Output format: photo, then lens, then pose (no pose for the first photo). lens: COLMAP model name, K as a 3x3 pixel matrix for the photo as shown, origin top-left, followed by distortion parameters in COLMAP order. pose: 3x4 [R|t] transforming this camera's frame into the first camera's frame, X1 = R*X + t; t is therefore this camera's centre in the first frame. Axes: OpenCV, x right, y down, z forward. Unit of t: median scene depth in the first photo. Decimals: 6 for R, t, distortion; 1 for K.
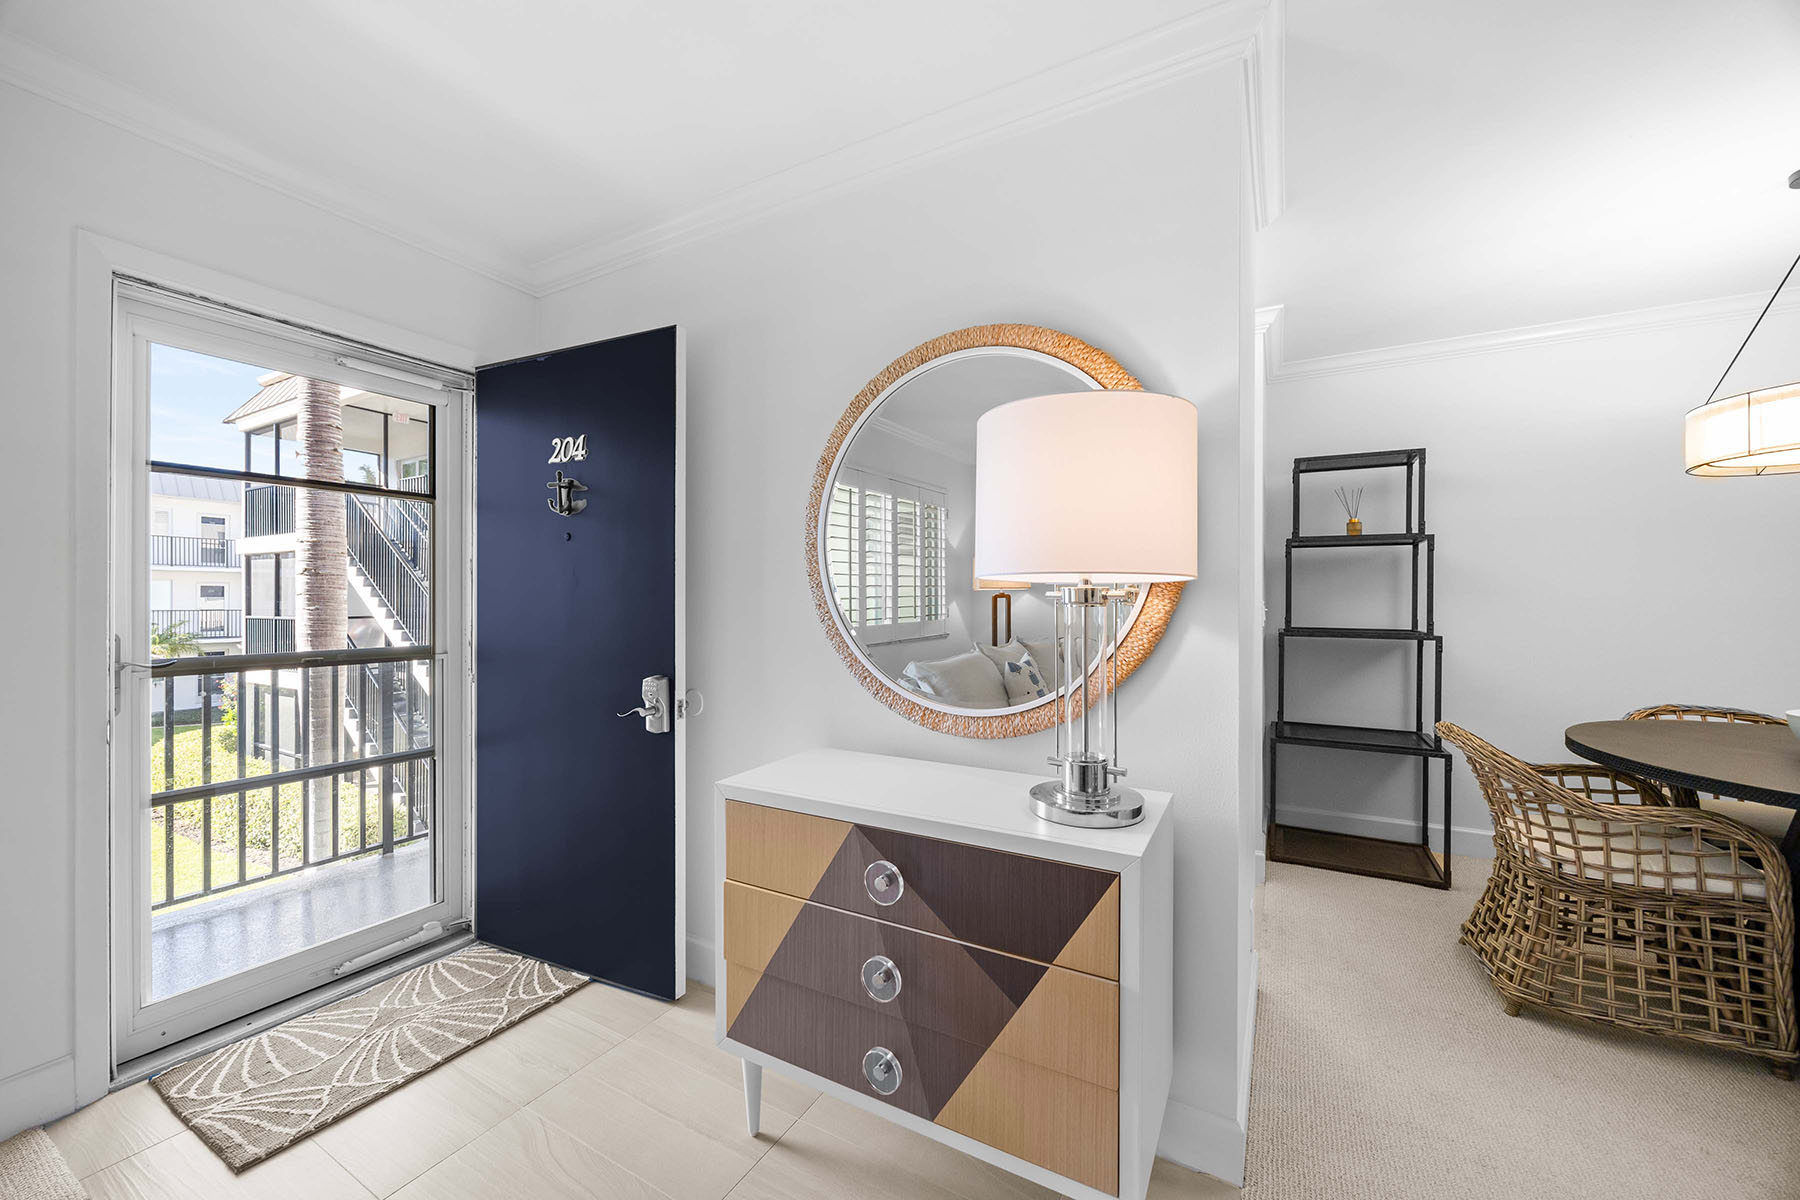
lens RADIAL K [[689.2, 0, 895.8], [0, 689.2, 605.4], [0, 0, 1]] dist [-0.000260, 0.000407]
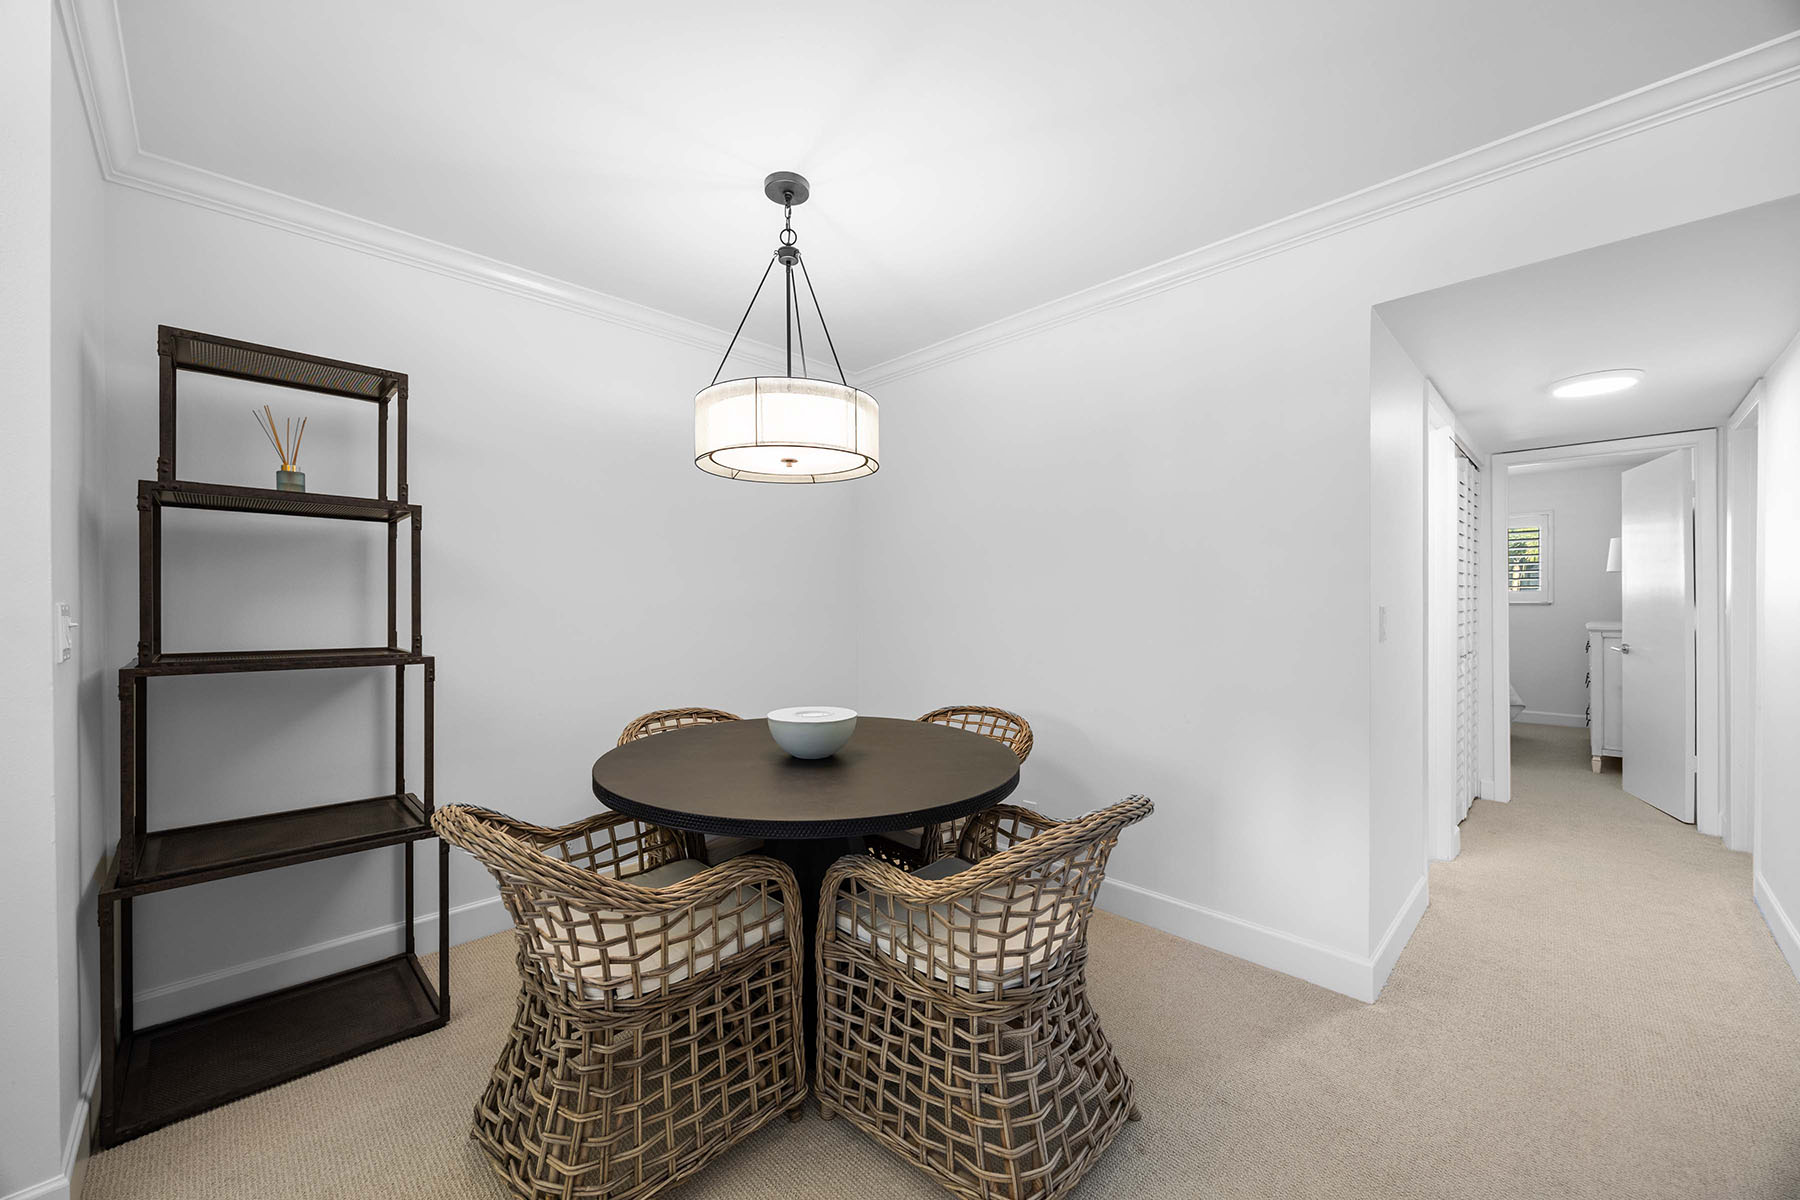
lens RADIAL K [[689.2, 0, 895.8], [0, 689.2, 605.4], [0, 0, 1]] dist [-0.000260, 0.000407]
pose [[0.281449, -0.002777, 0.959572, 0.354581], [0.010205, 0.999948, -0.000099, -0.002172], [-0.959522, 0.009821, 0.281463, 0.490001]]
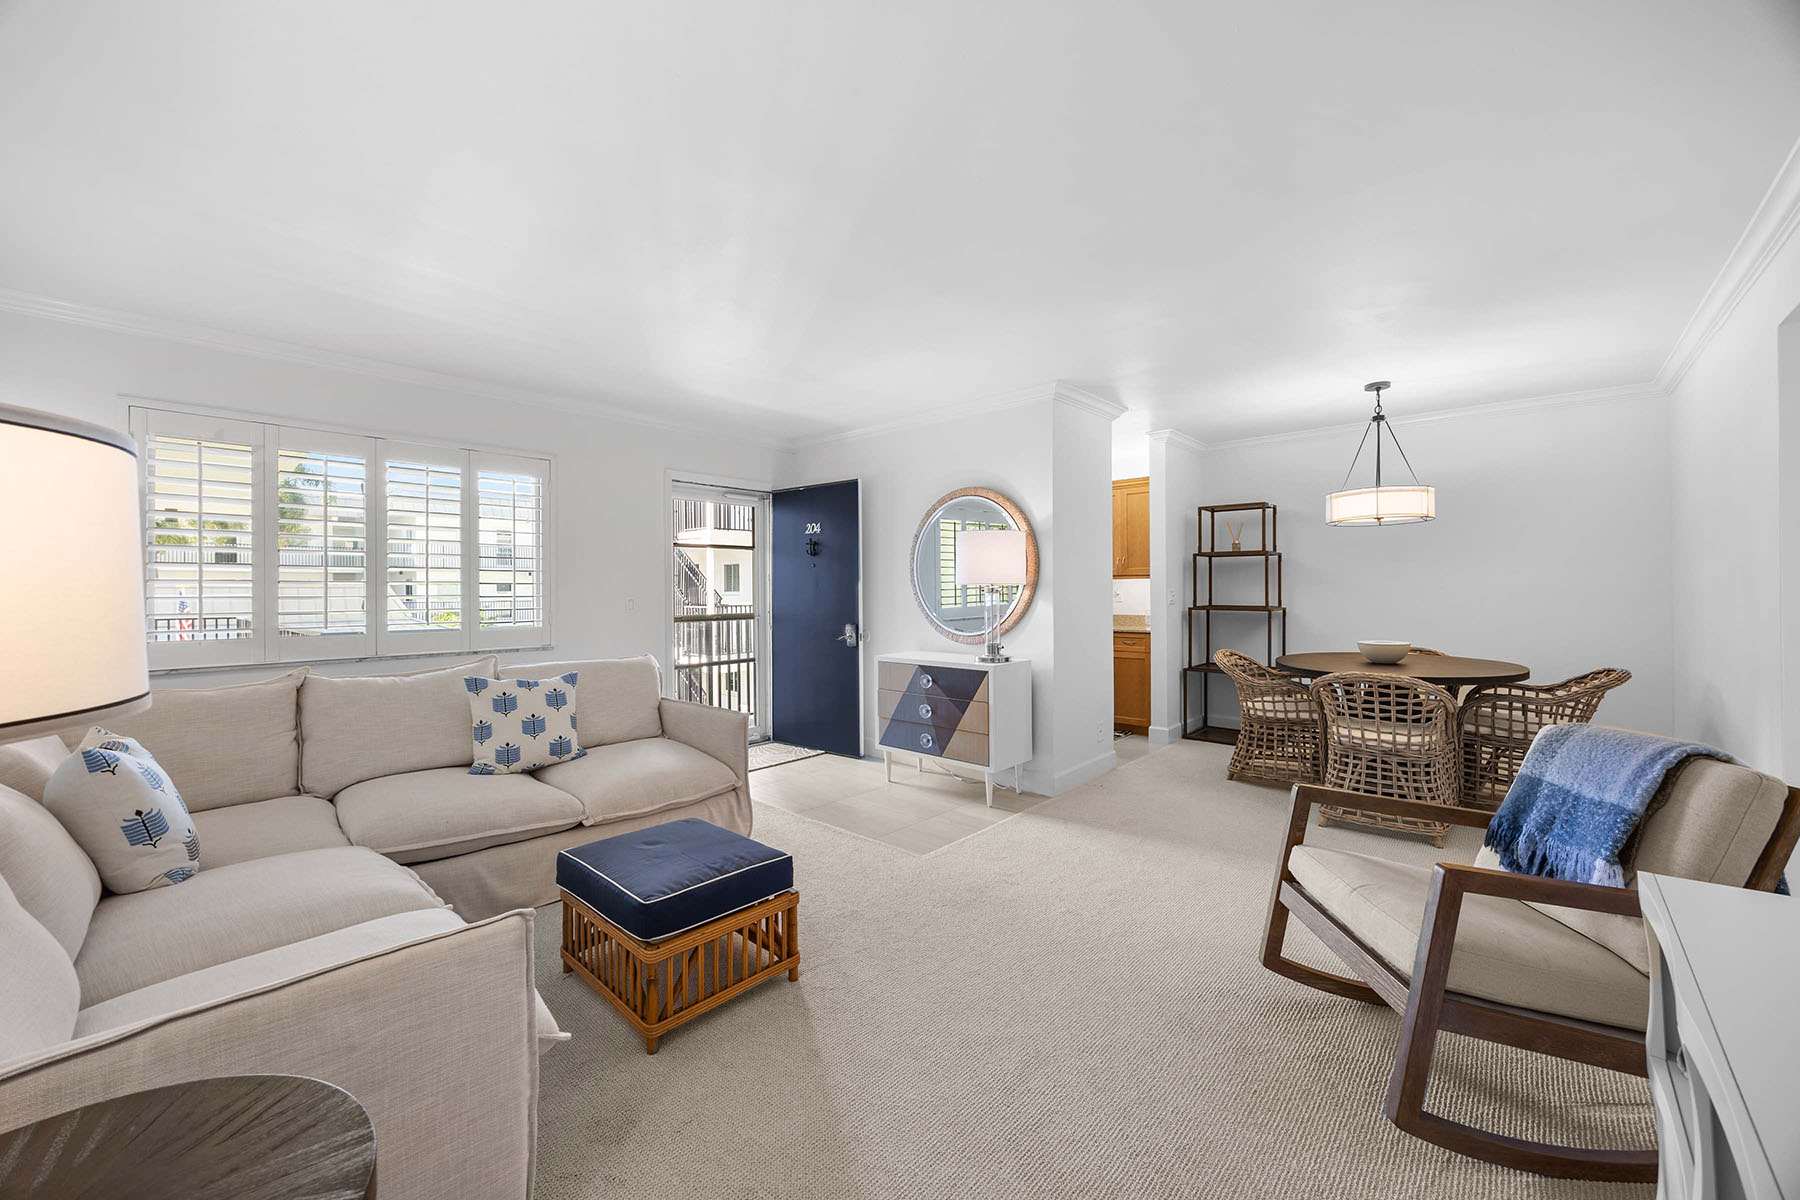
lens RADIAL K [[694.2, 0, 895.1], [0, 694.2, 589.2], [0, 0, 1]] dist [-0.000186, 0.000024]
pose [[0.974084, -0.008241, -0.226035, 0.338538], [0.006420, 0.999941, -0.008789, 0.003341], [0.226094, 0.007110, 0.974080, -1.276631]]
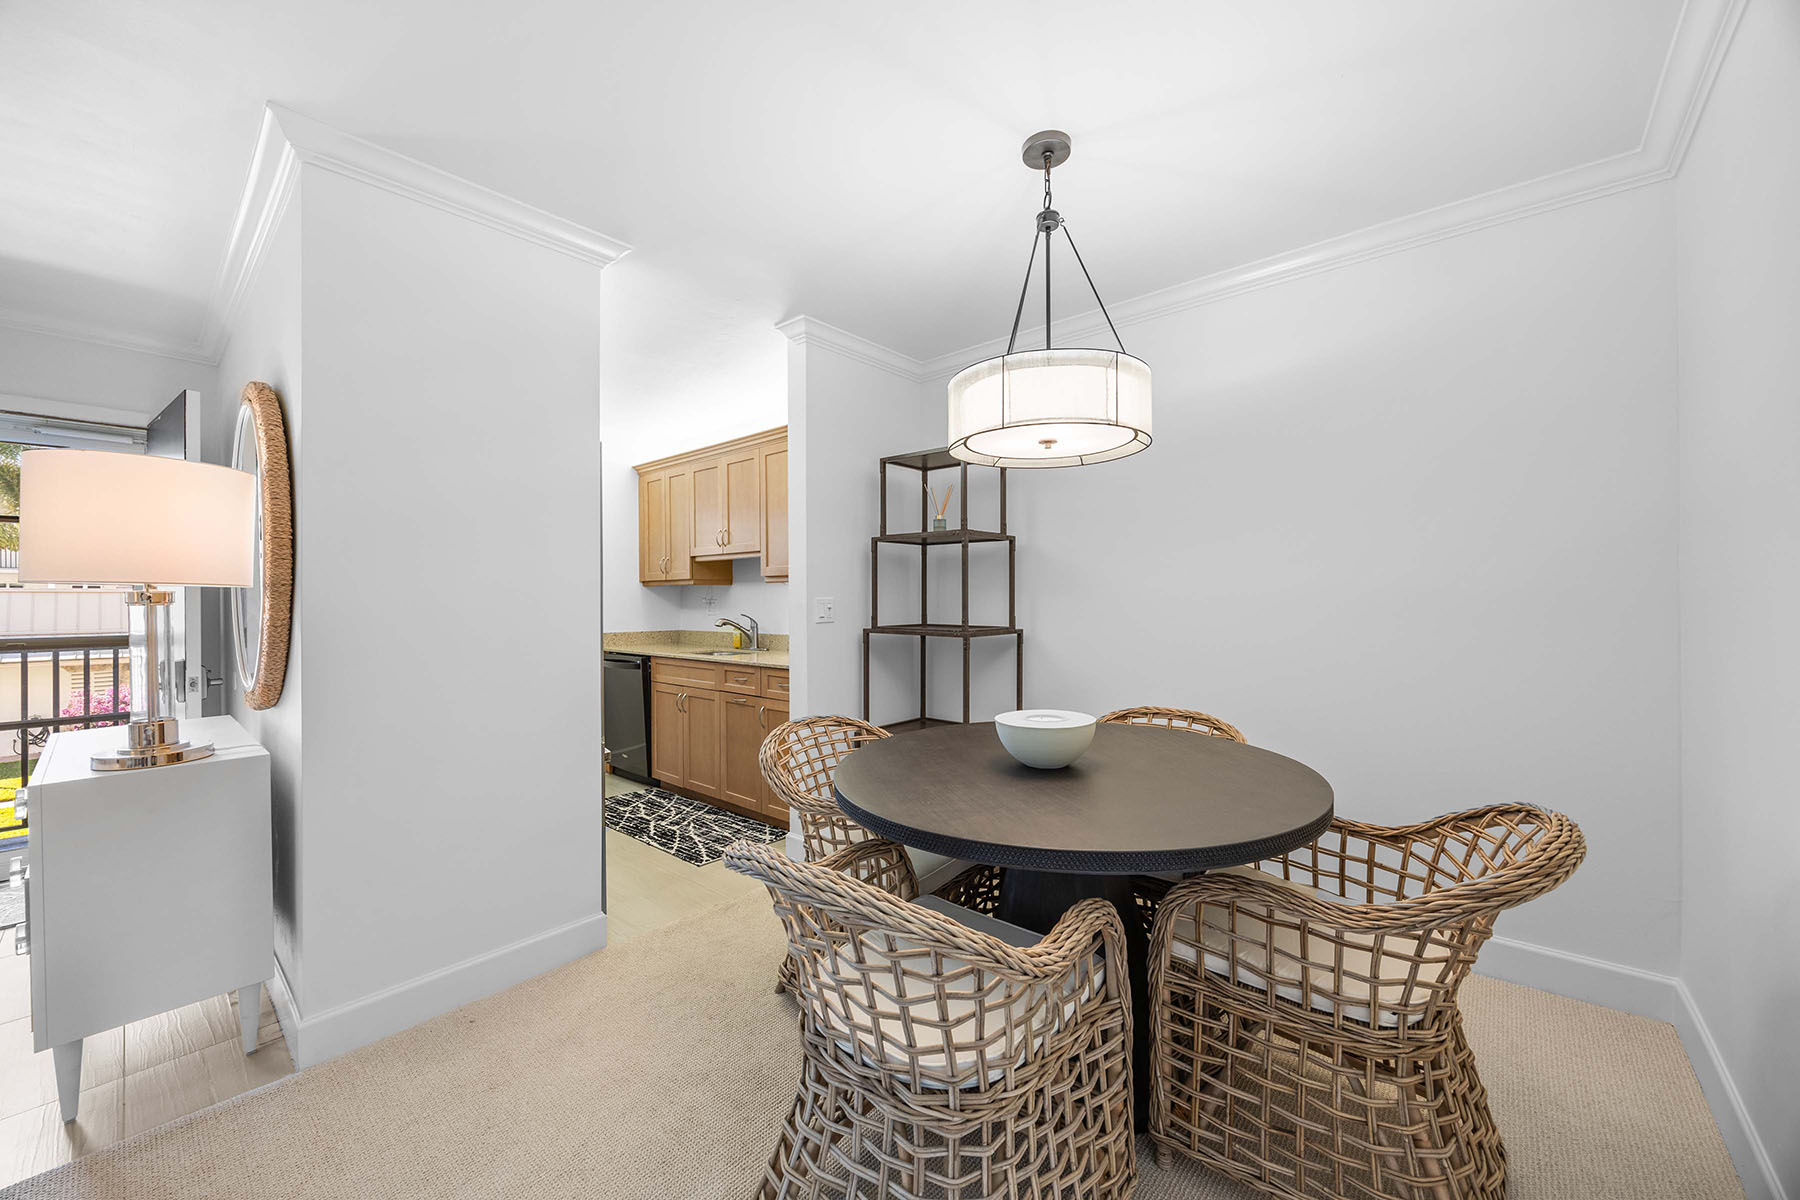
lens RADIAL K [[689.2, 0, 895.8], [0, 689.2, 605.4], [0, 0, 1]] dist [-0.000260, 0.000407]
pose [[0.978562, -0.003554, -0.205922, 1.193237], [0.004831, 0.999972, 0.005700, -0.003695], [0.205896, -0.006573, 0.978552, -0.000461]]
